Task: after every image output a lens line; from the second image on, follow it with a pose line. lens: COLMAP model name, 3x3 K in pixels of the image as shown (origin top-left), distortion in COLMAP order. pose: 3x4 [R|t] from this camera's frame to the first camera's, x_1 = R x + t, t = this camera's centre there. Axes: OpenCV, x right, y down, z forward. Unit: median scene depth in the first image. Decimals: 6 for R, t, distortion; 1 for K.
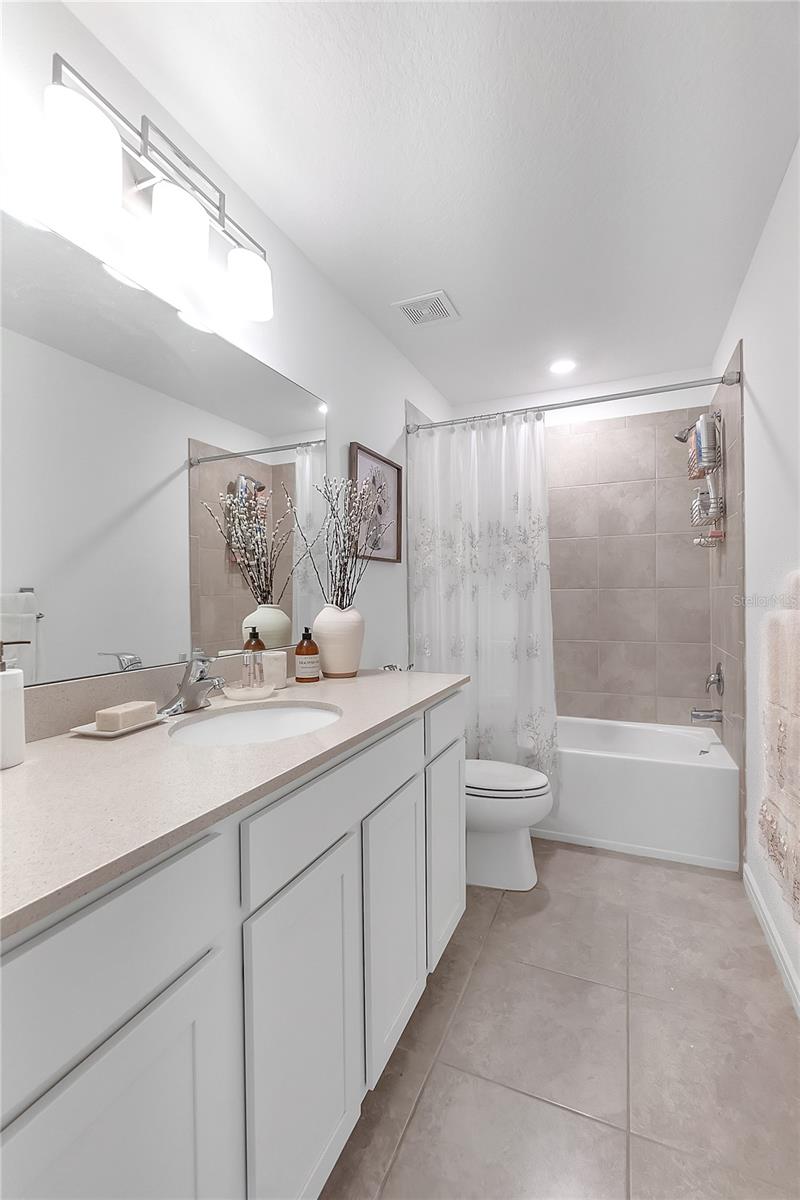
lens RADIAL K [[511.4, 0, 403.2], [0, 511.4, 595.8], [0, 0, 1]] dist [-0.011063, 0.000042]
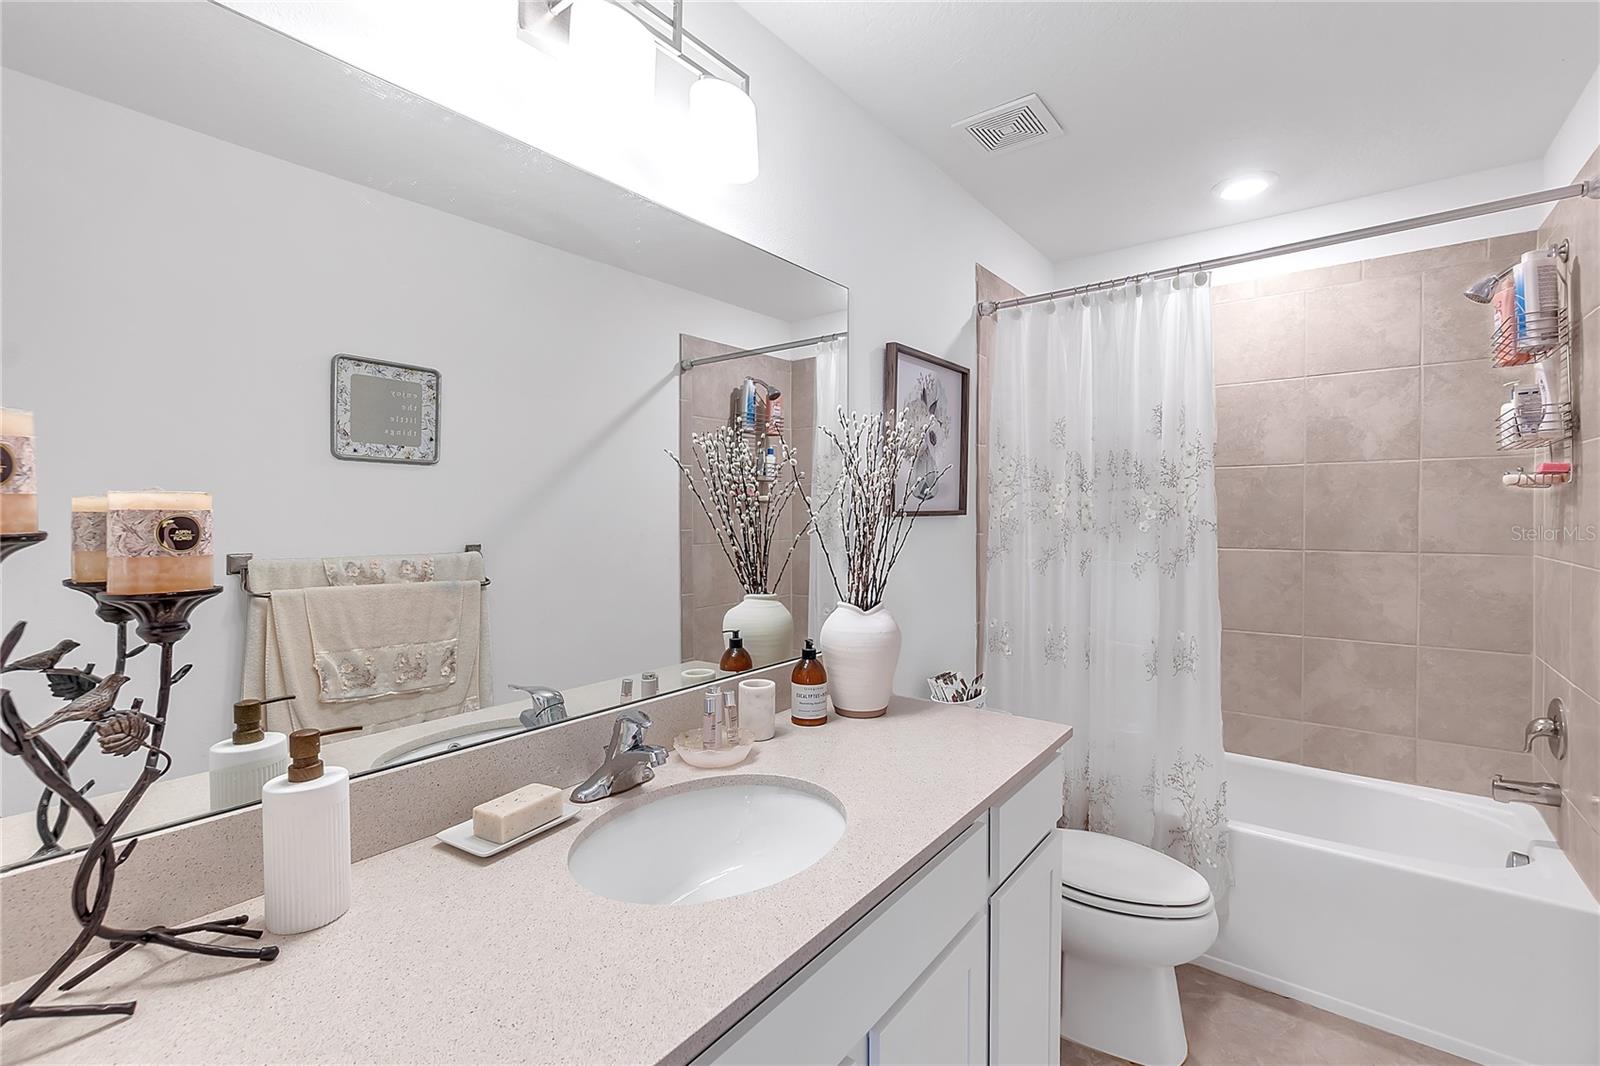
lens RADIAL K [[694.7, 0, 806.9], [0, 694.7, 519.3], [0, 0, 1]] dist [-0.004757, 0.000170]
pose [[0.969714, 0.012603, -0.243917, 0.016035], [-0.012189, 0.999921, 0.003207, -0.062401], [0.243938, -0.000137, 0.969791, 0.085528]]
